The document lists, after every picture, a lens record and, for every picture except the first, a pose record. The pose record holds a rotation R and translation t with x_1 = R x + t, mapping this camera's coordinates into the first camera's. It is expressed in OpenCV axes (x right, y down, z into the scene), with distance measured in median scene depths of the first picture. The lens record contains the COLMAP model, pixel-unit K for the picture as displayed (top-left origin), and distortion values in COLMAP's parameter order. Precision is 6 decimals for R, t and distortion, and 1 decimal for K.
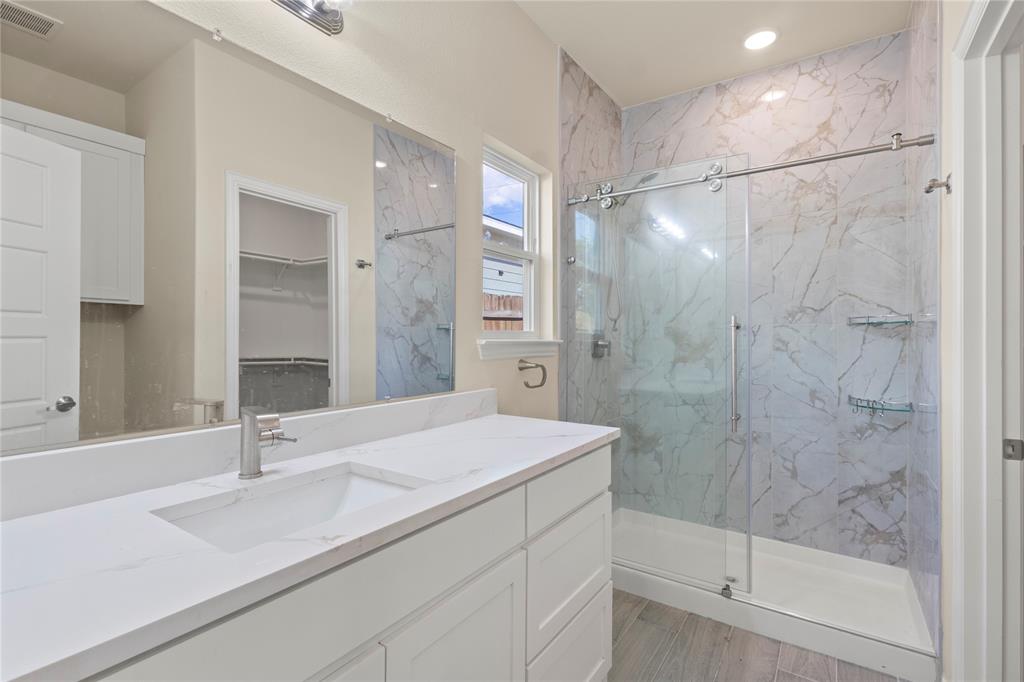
lens RADIAL K [[471.7, 0, 510.5], [0, 471.7, 343.7], [0, 0, 1]] dist [0.002051, -0.001069]
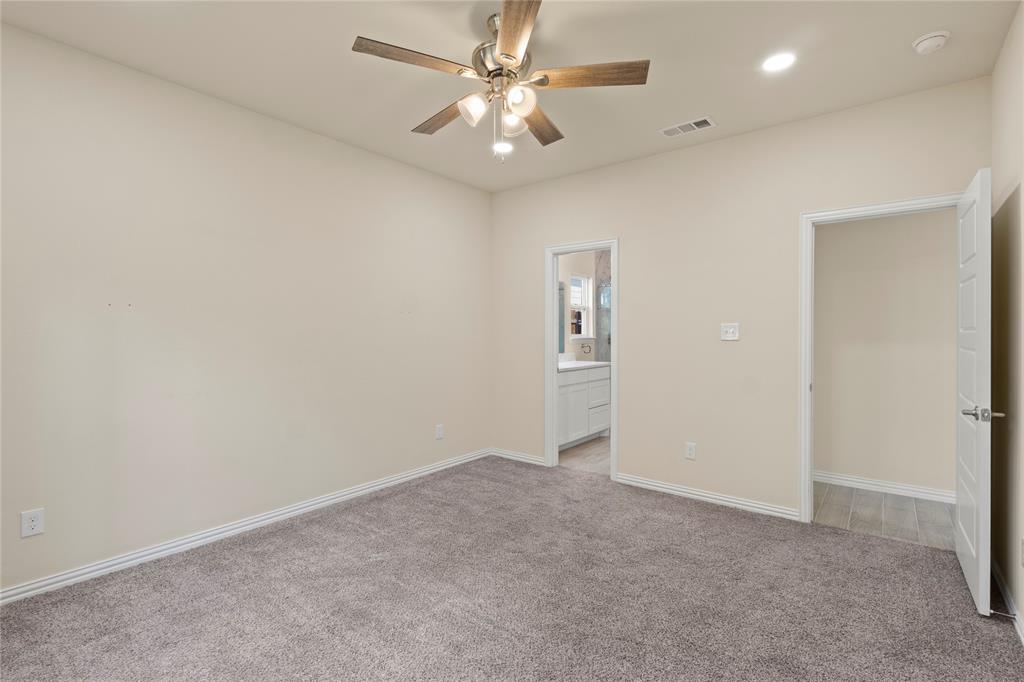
lens RADIAL K [[471.7, 0, 516.6], [0, 471.7, 337.4], [0, 0, 1]] dist [0.002051, -0.001069]
pose [[0.998437, -0.002457, -0.055842, -0.211343], [0.003054, 0.999939, 0.010620, -0.038526], [0.055812, -0.010774, 0.998383, -1.878106]]
